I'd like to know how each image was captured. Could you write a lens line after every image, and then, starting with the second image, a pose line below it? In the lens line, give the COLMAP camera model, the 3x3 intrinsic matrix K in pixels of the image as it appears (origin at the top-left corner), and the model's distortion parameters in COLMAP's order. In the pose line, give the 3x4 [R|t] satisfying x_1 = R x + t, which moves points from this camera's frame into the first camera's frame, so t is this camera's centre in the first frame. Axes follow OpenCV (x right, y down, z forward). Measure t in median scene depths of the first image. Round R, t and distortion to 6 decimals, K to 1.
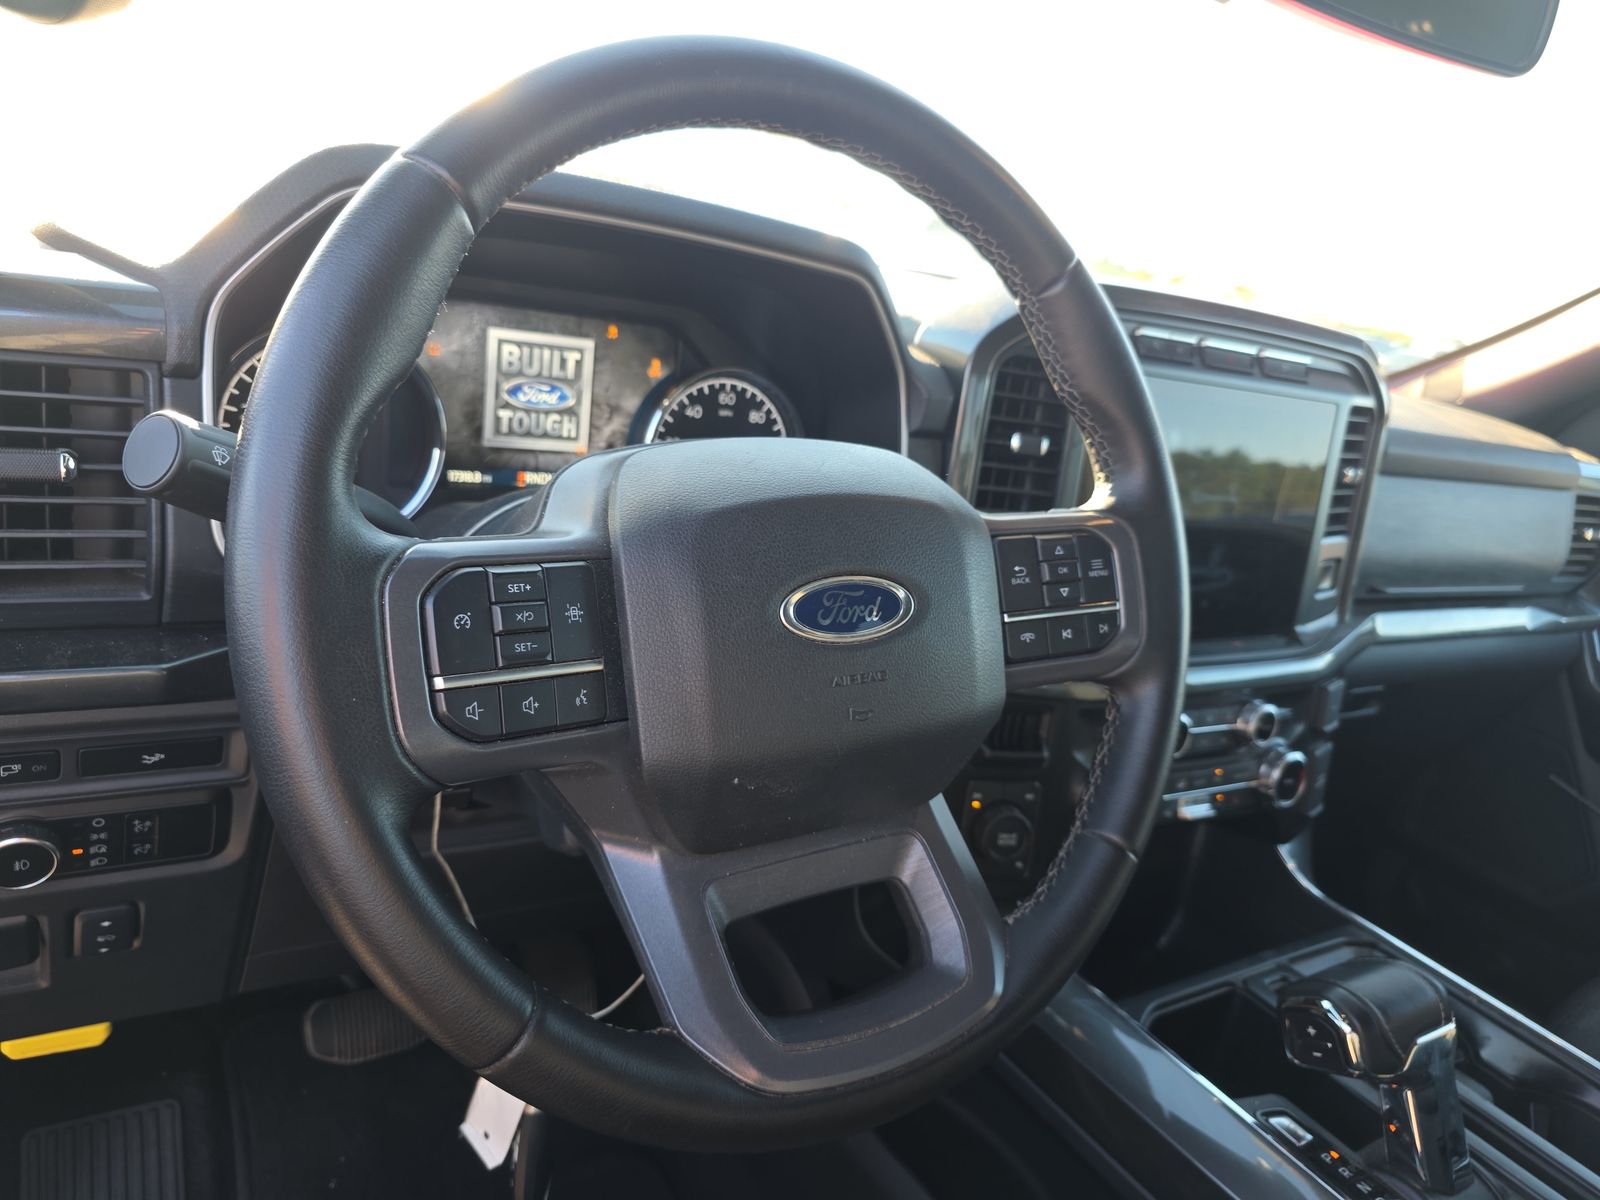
lens RADIAL K [[1062.5, 0, 800.0], [0, 1062.5, 600.0], [0, 0, 1]] dist [0.052702, -0.055933]
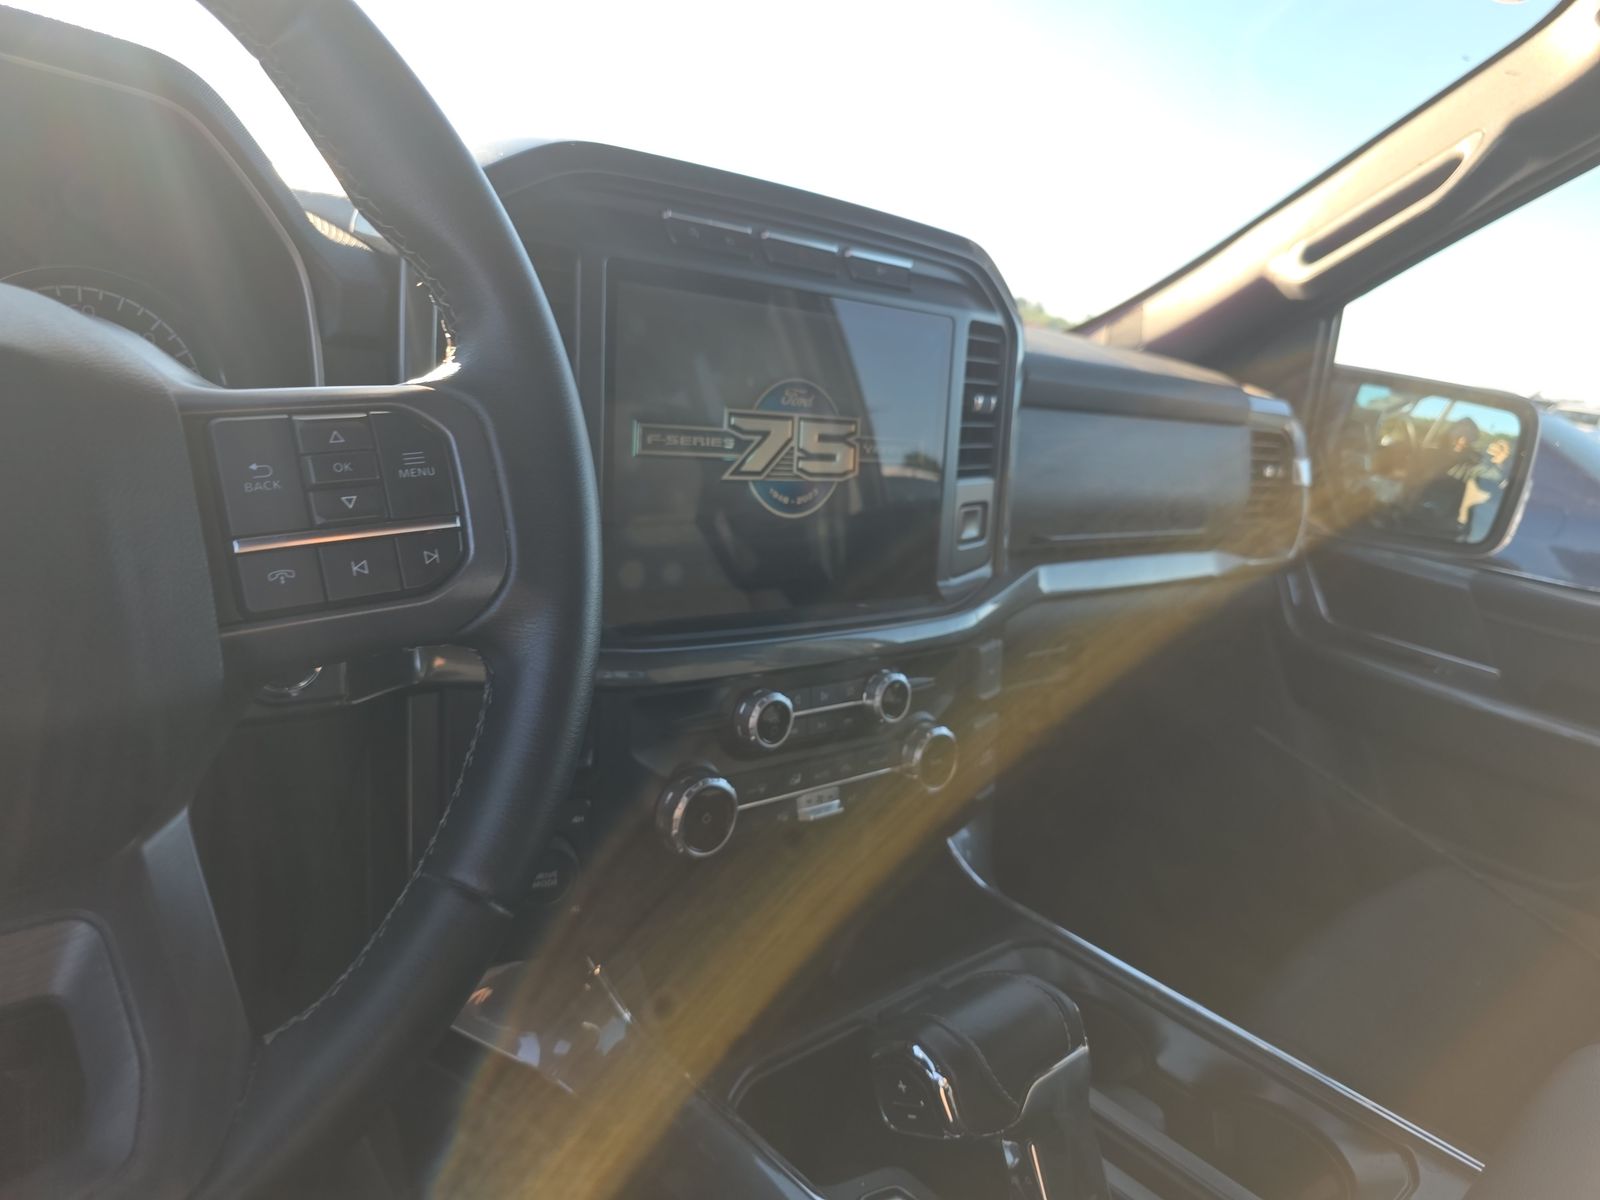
lens RADIAL K [[1062.5, 0, 800.0], [0, 1062.5, 600.0], [0, 0, 1]] dist [0.052702, -0.055933]
pose [[0.983229, -0.080464, 0.163666, 0.223535], [0.084305, 0.996301, -0.016653, 0.046526], [-0.161720, 0.030172, 0.986375, 0.183458]]
